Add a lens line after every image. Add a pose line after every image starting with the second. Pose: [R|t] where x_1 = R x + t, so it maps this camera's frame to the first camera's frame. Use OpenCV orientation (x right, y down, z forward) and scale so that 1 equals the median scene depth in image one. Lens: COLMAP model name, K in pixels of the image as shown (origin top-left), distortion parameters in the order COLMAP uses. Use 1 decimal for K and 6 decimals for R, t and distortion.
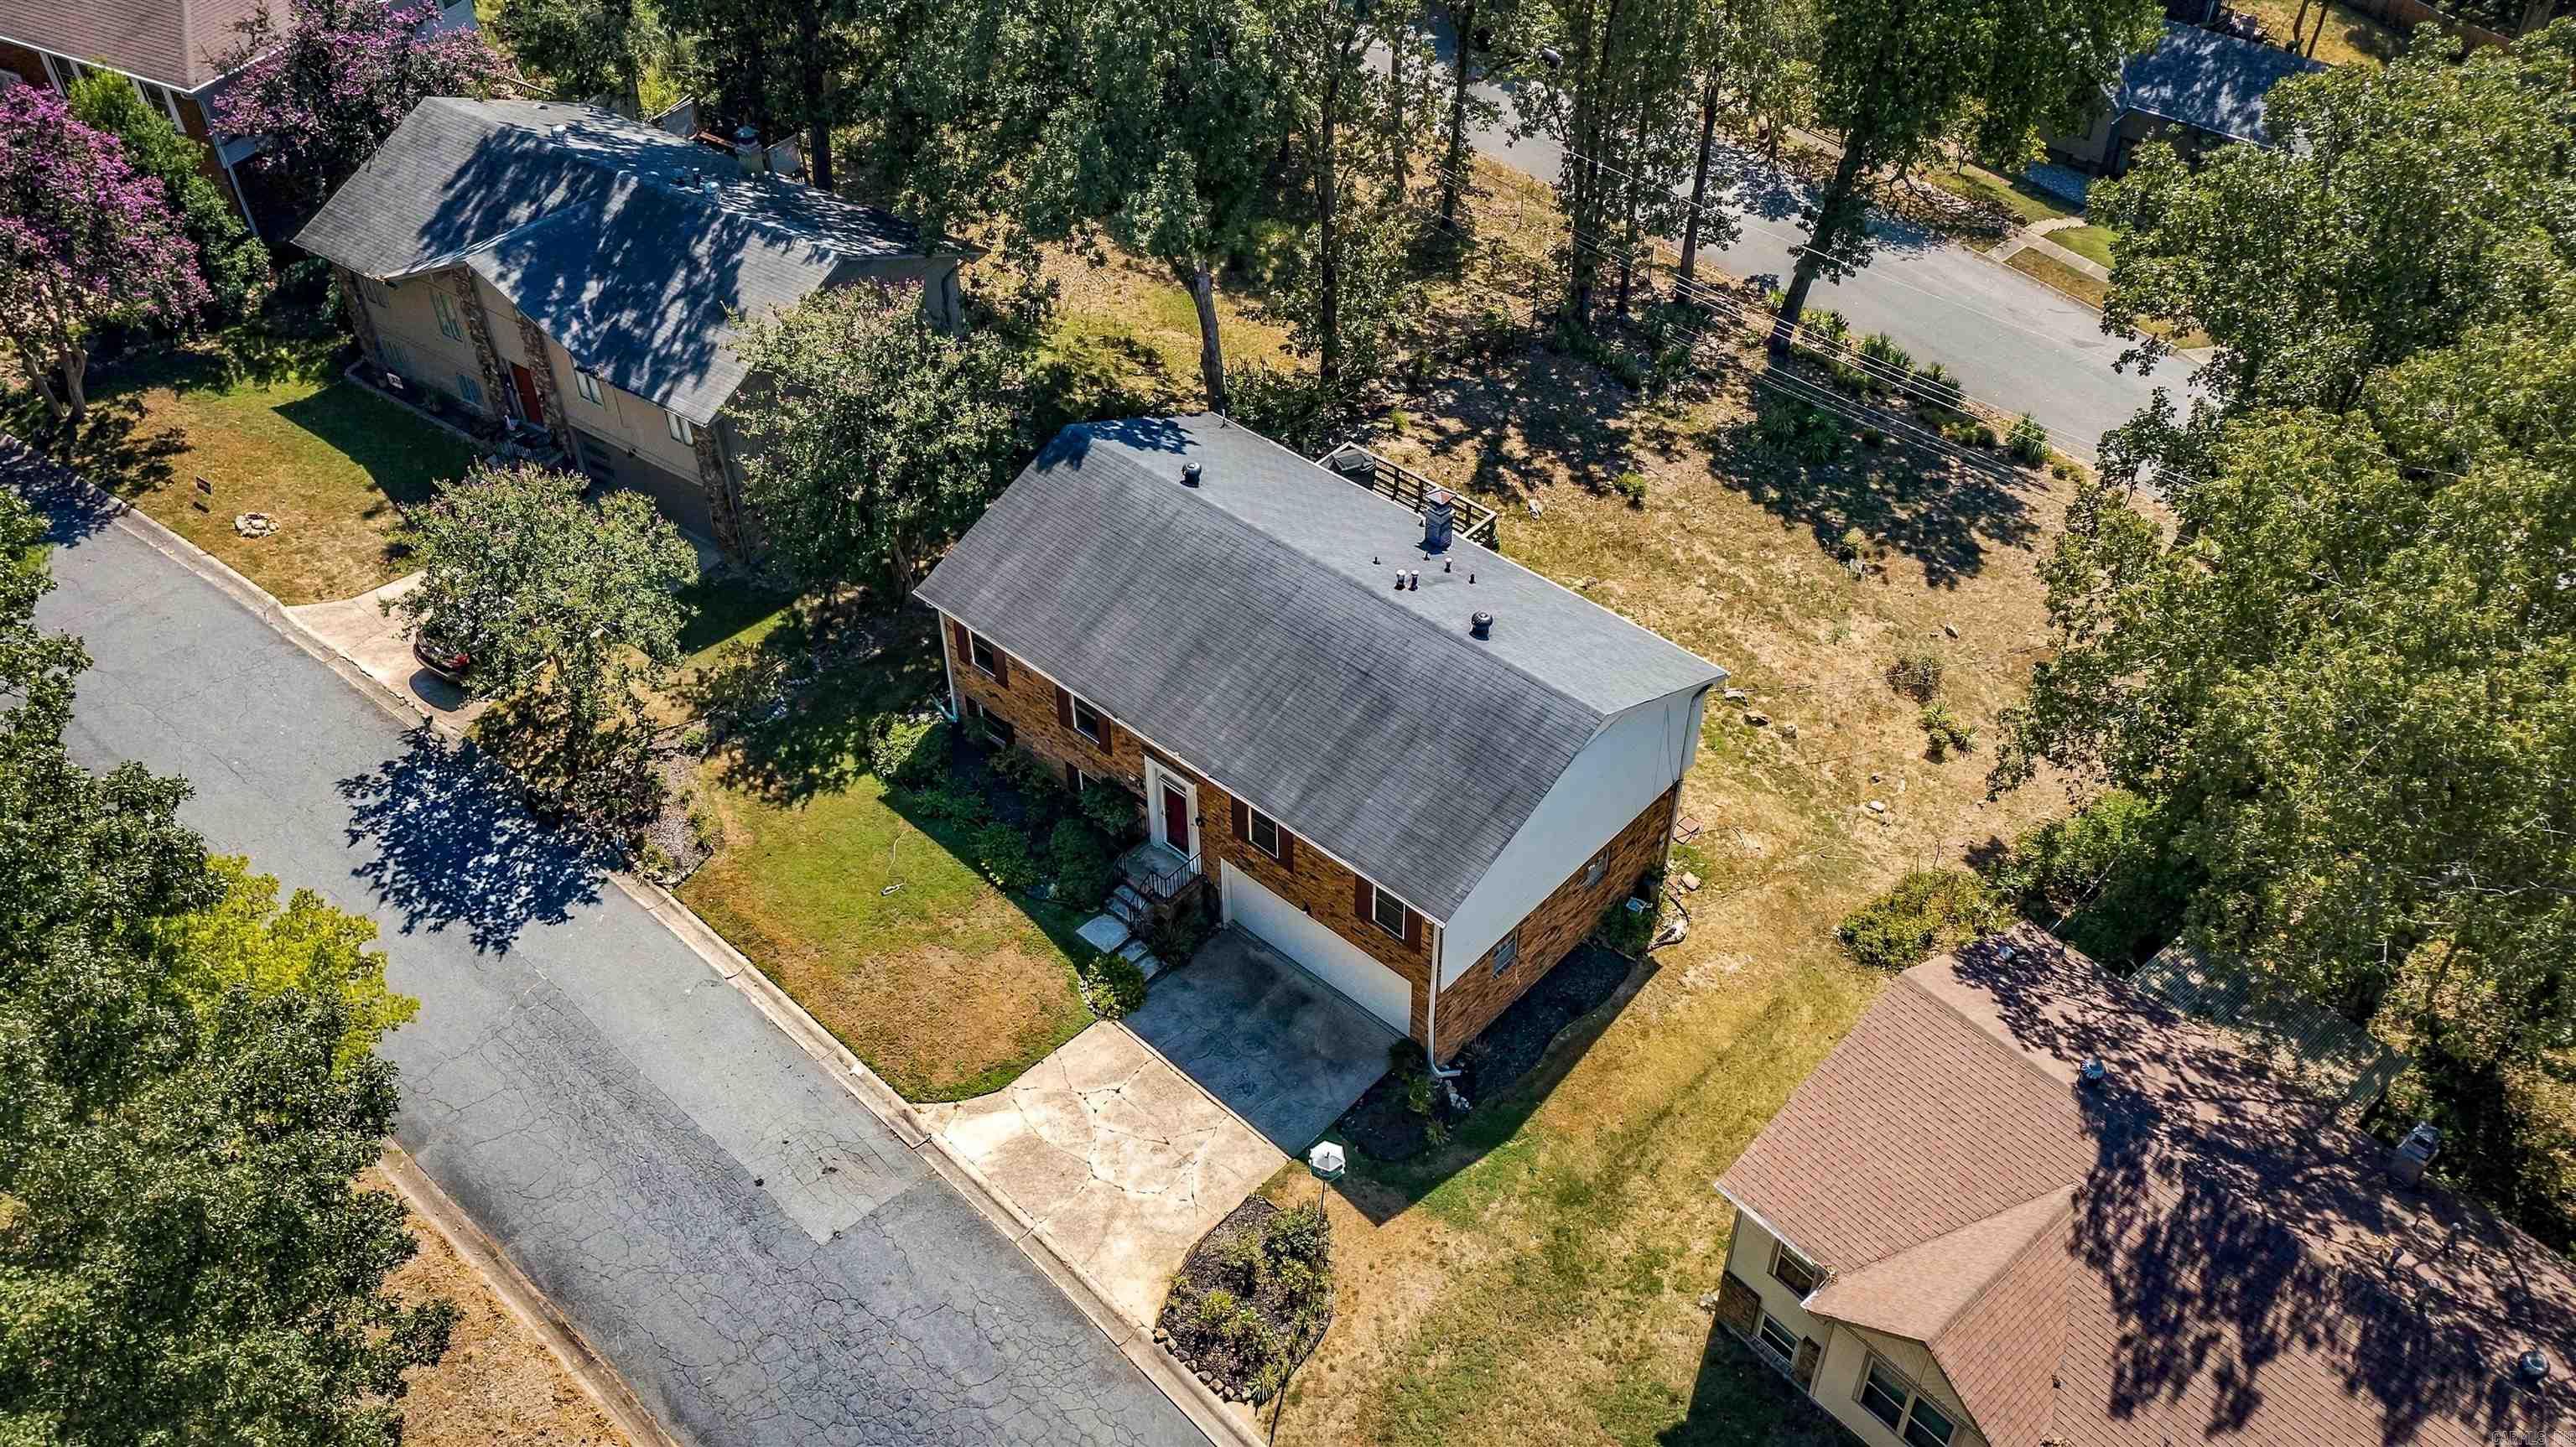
lens RADIAL K [[2069.3, 0, 1295.3], [0, 2069.3, 721.7], [0, 0, 1]] dist [0.008723, 0.000810]
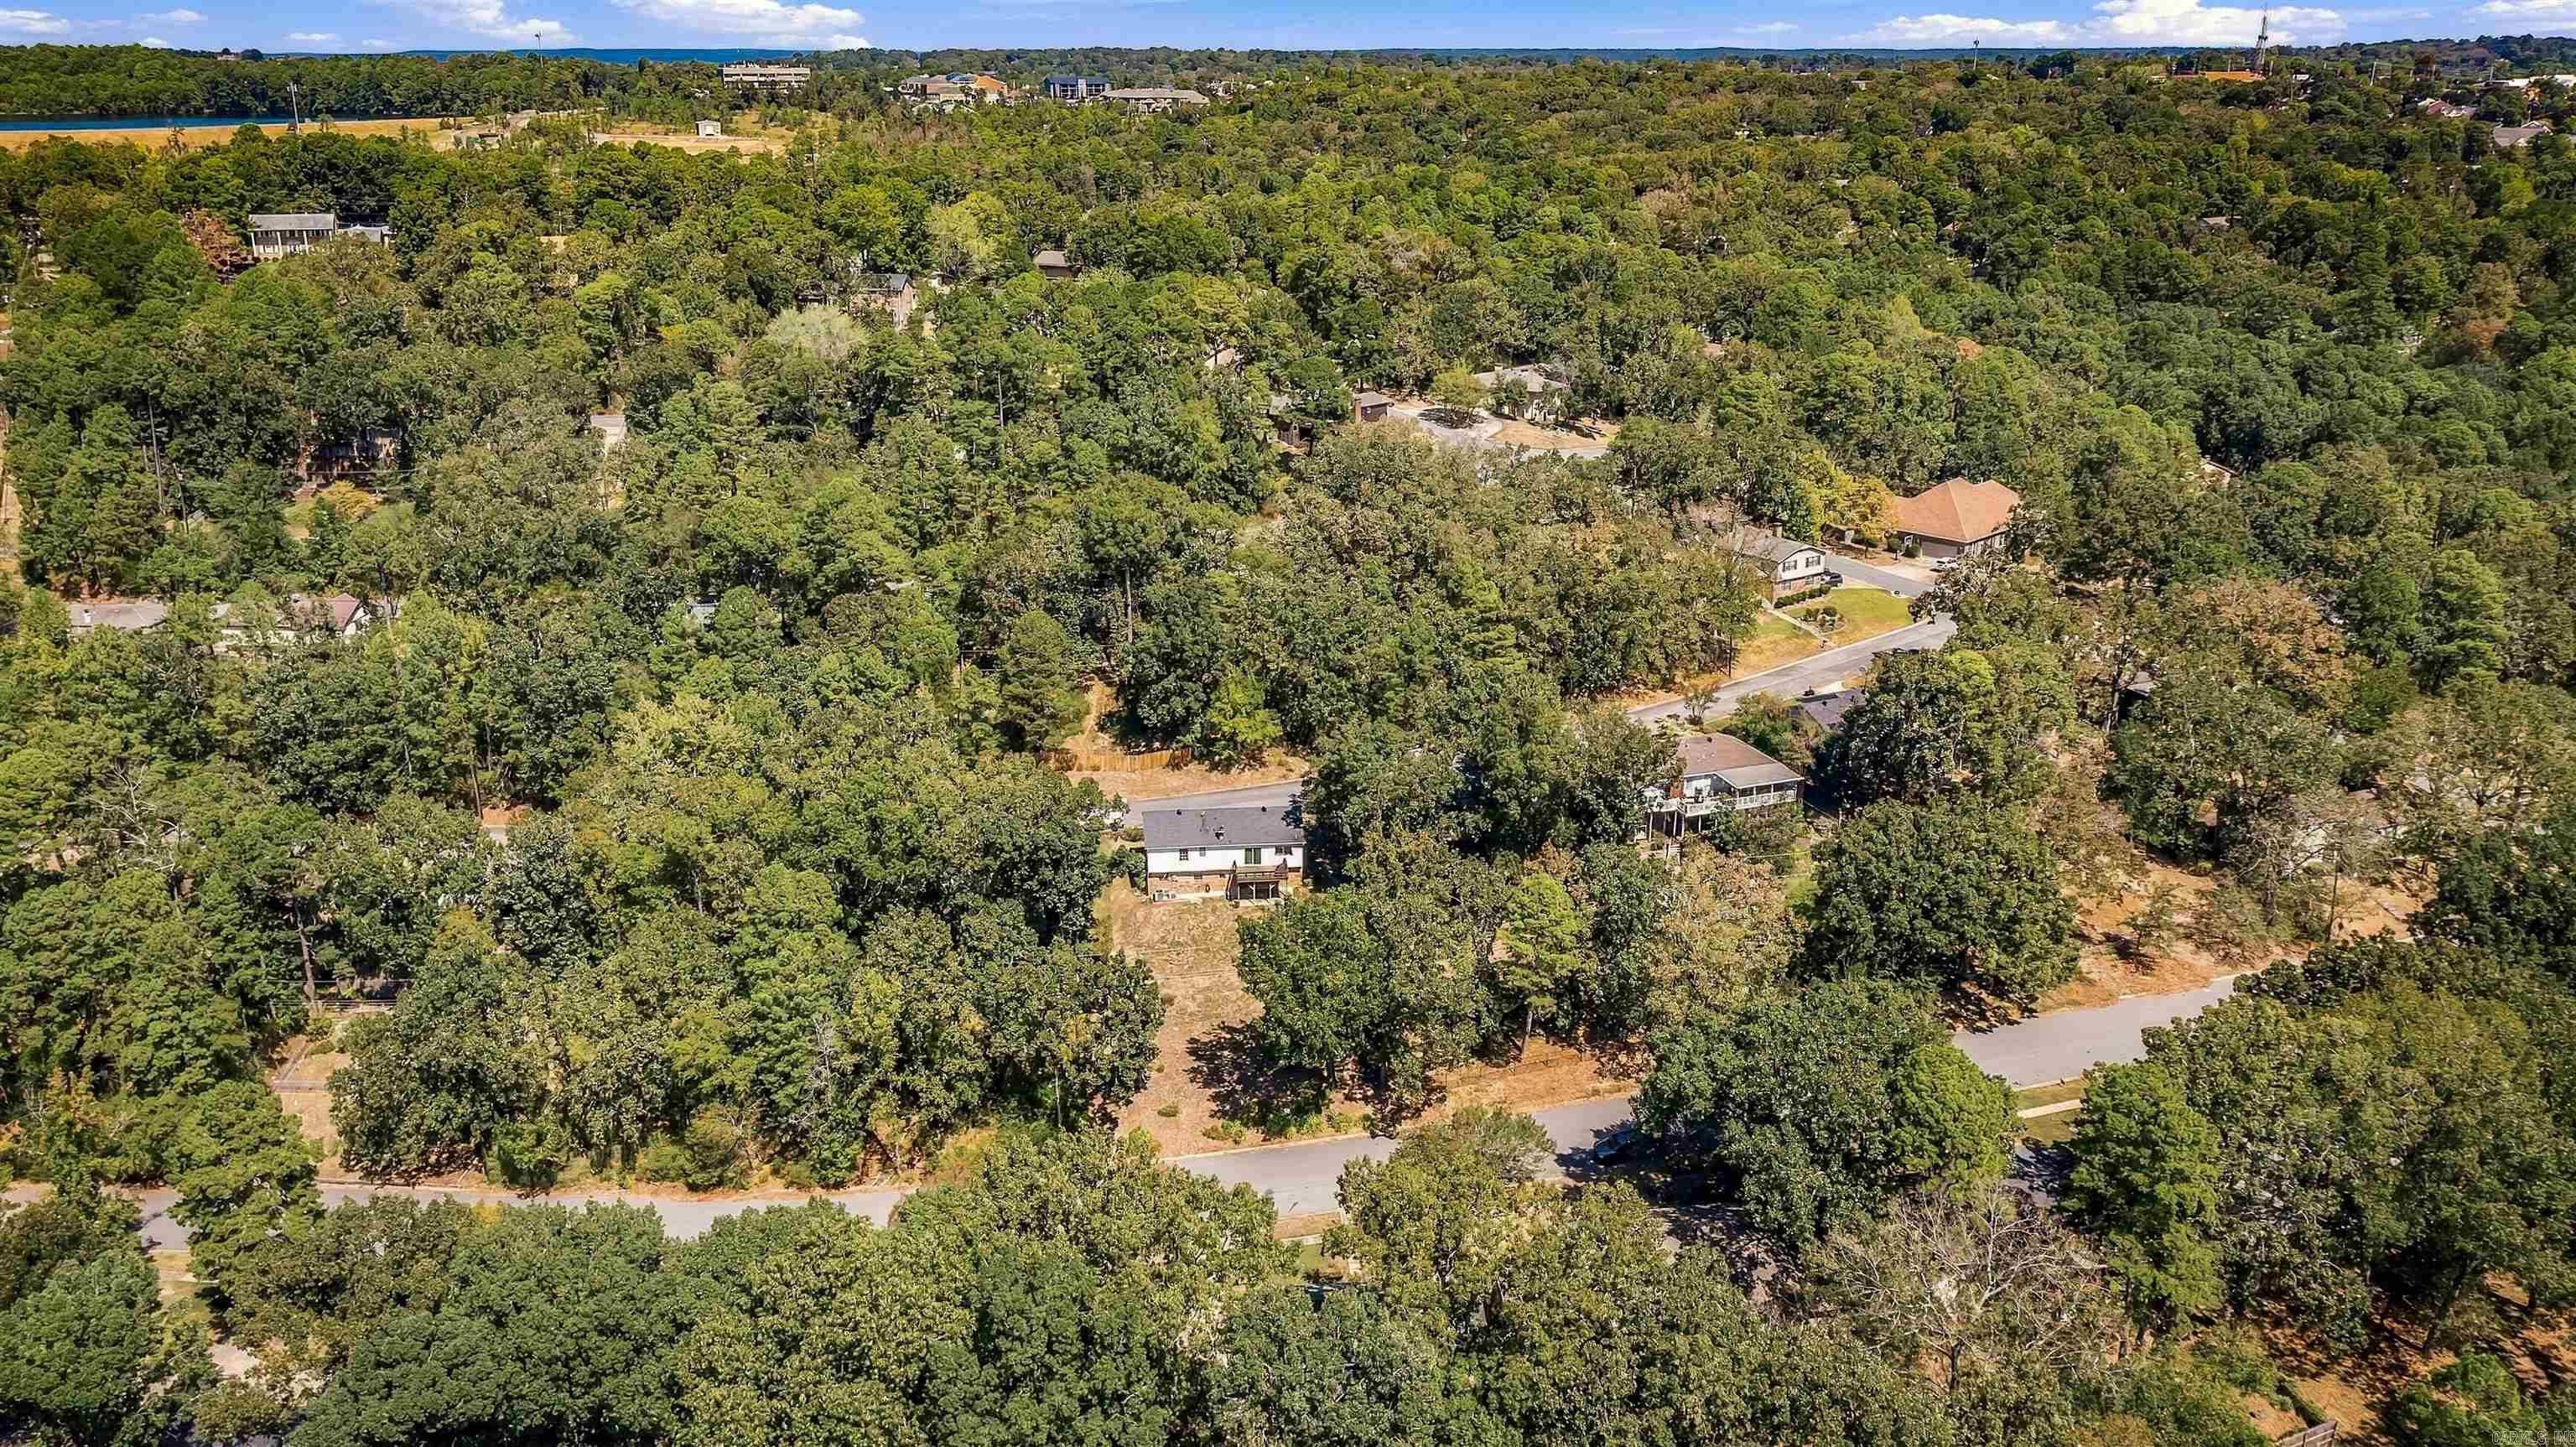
lens RADIAL K [[2069.3, 0, 1292.0], [0, 2069.3, 732.3], [0, 0, 1]] dist [0.008723, 0.000810]
pose [[-0.668893, 0.245785, -0.701550, 2.813746], [-0.488664, 0.565796, 0.664141, -3.013994], [0.560170, 0.787061, -0.258351, 1.968999]]
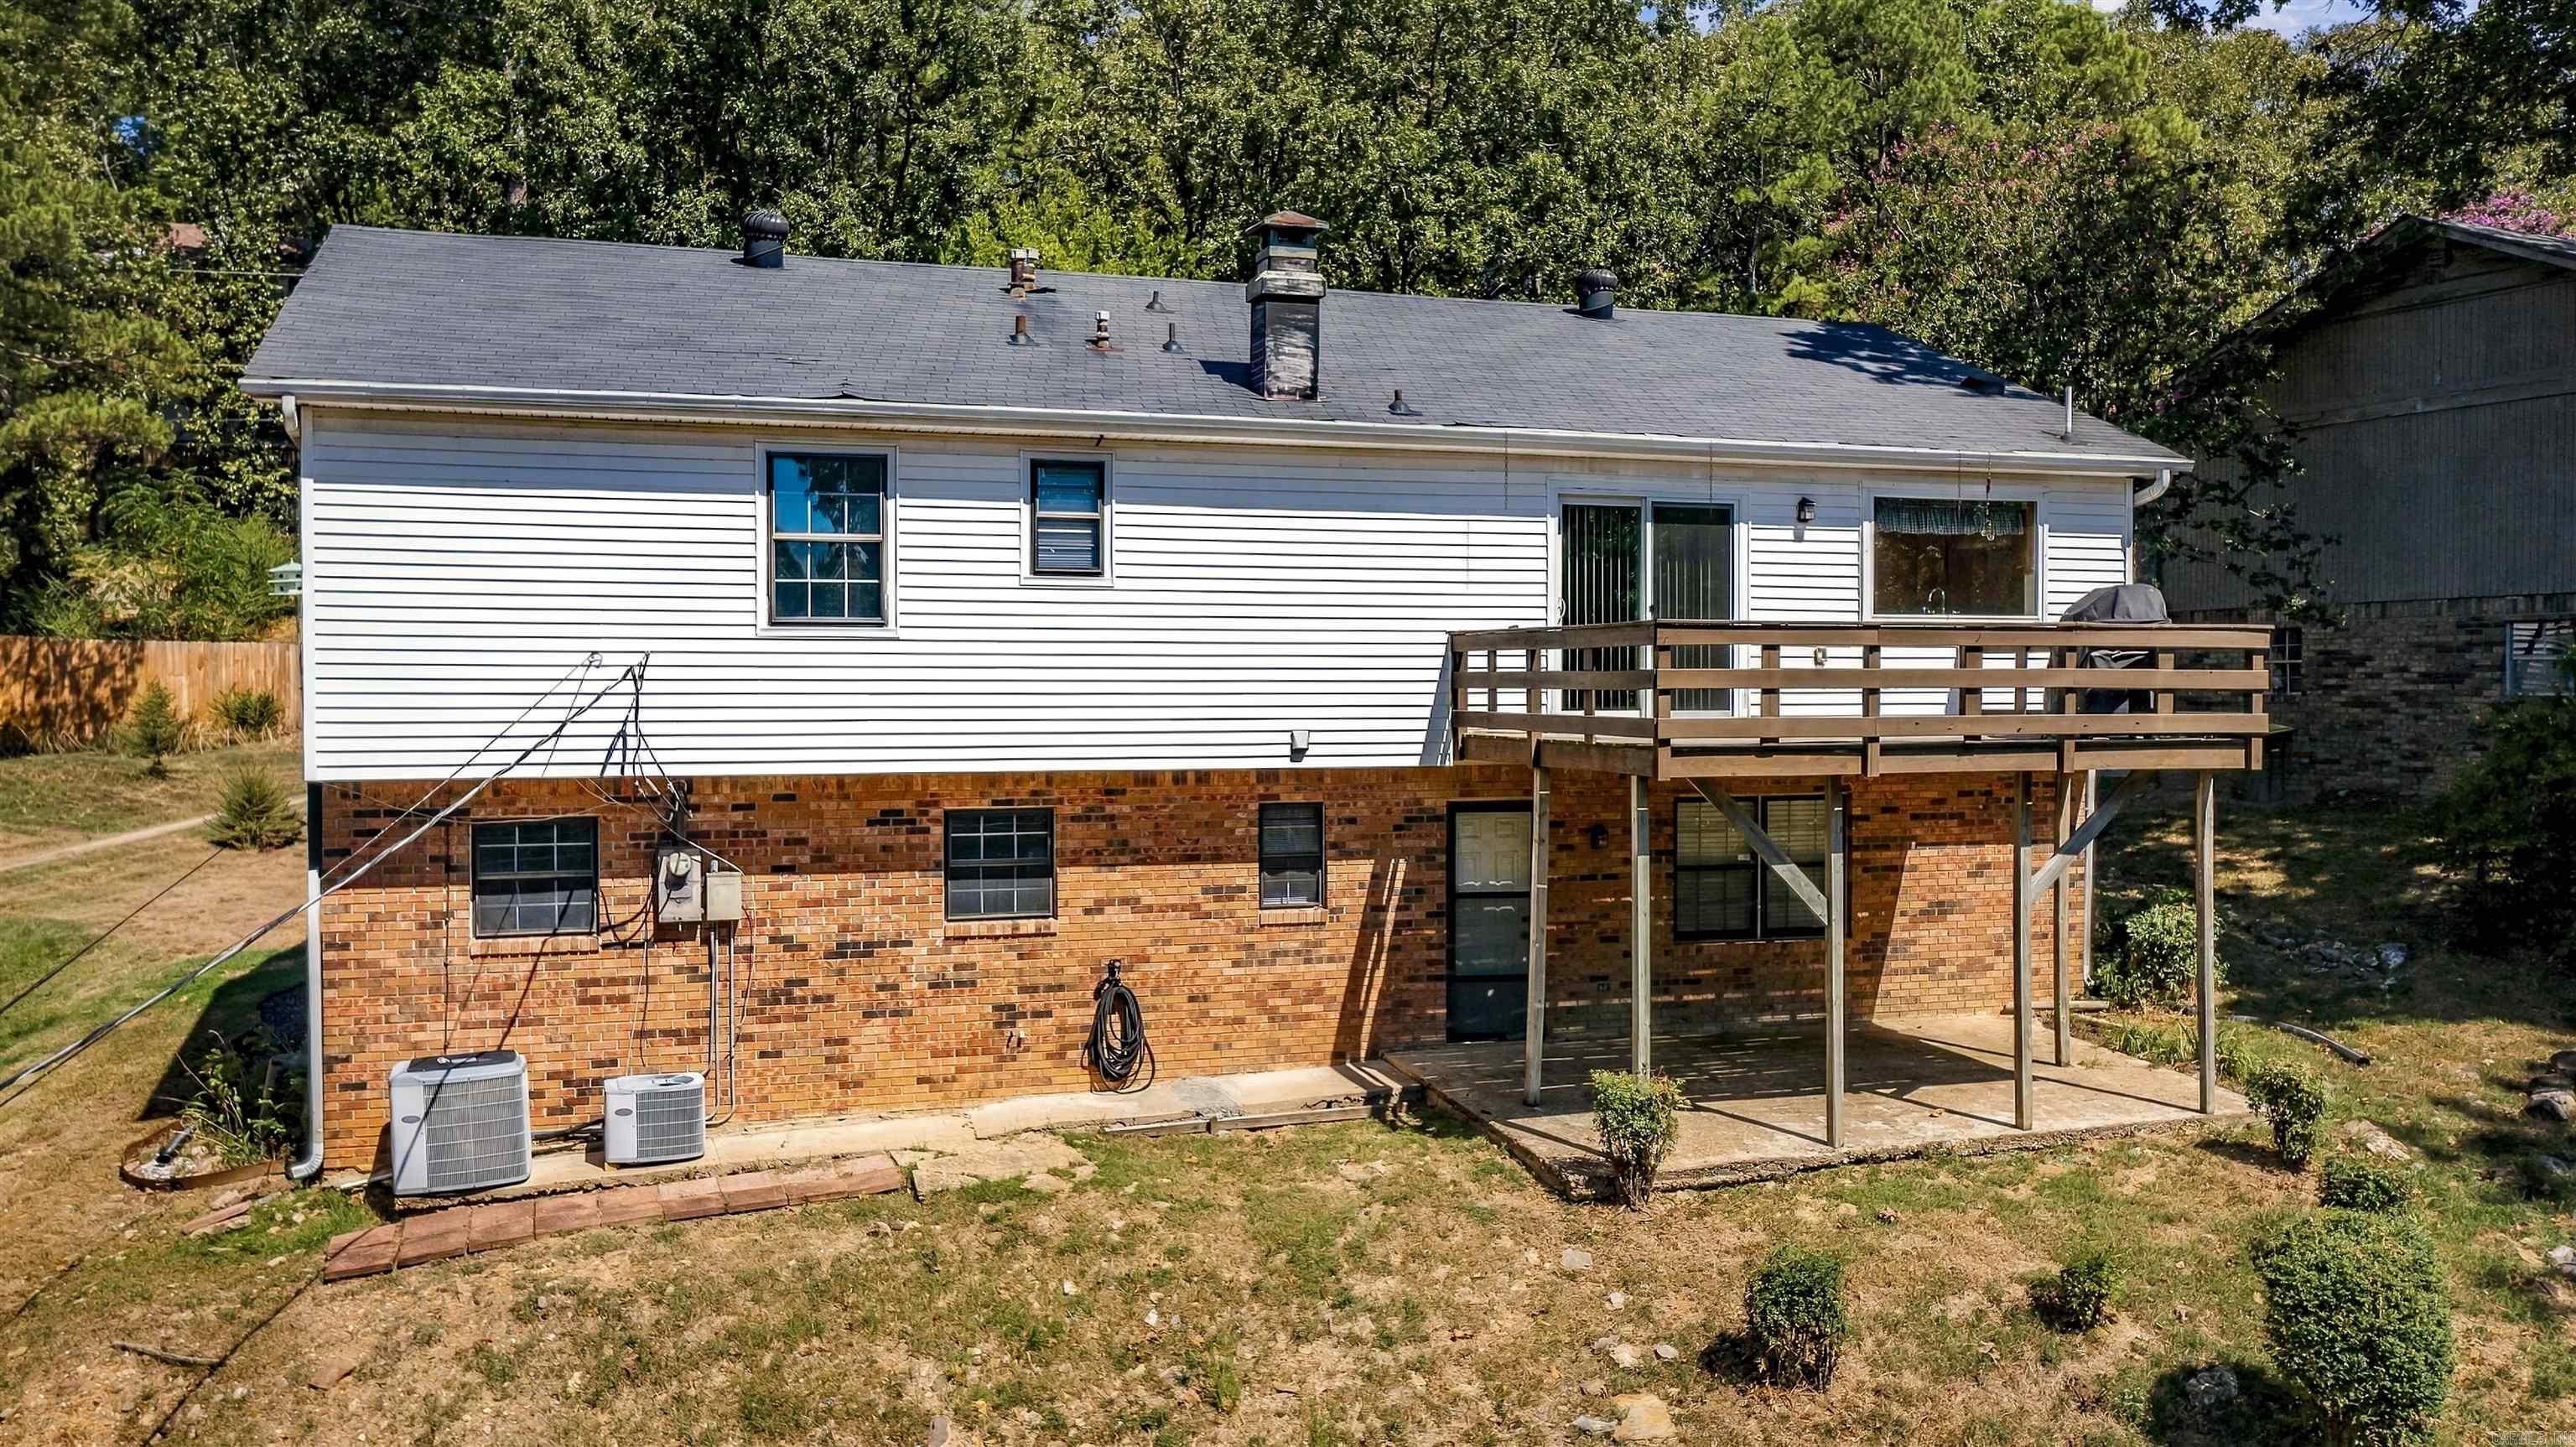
lens RADIAL K [[2069.3, 0, 1231.5], [0, 2069.3, 730.8], [0, 0, 1]] dist [0.008723, 0.000810]
pose [[-0.496424, 0.019173, -0.867868, 0.371900], [-0.572829, 0.743952, 0.344097, -0.159794], [0.652250, 0.667958, -0.358333, 1.147553]]
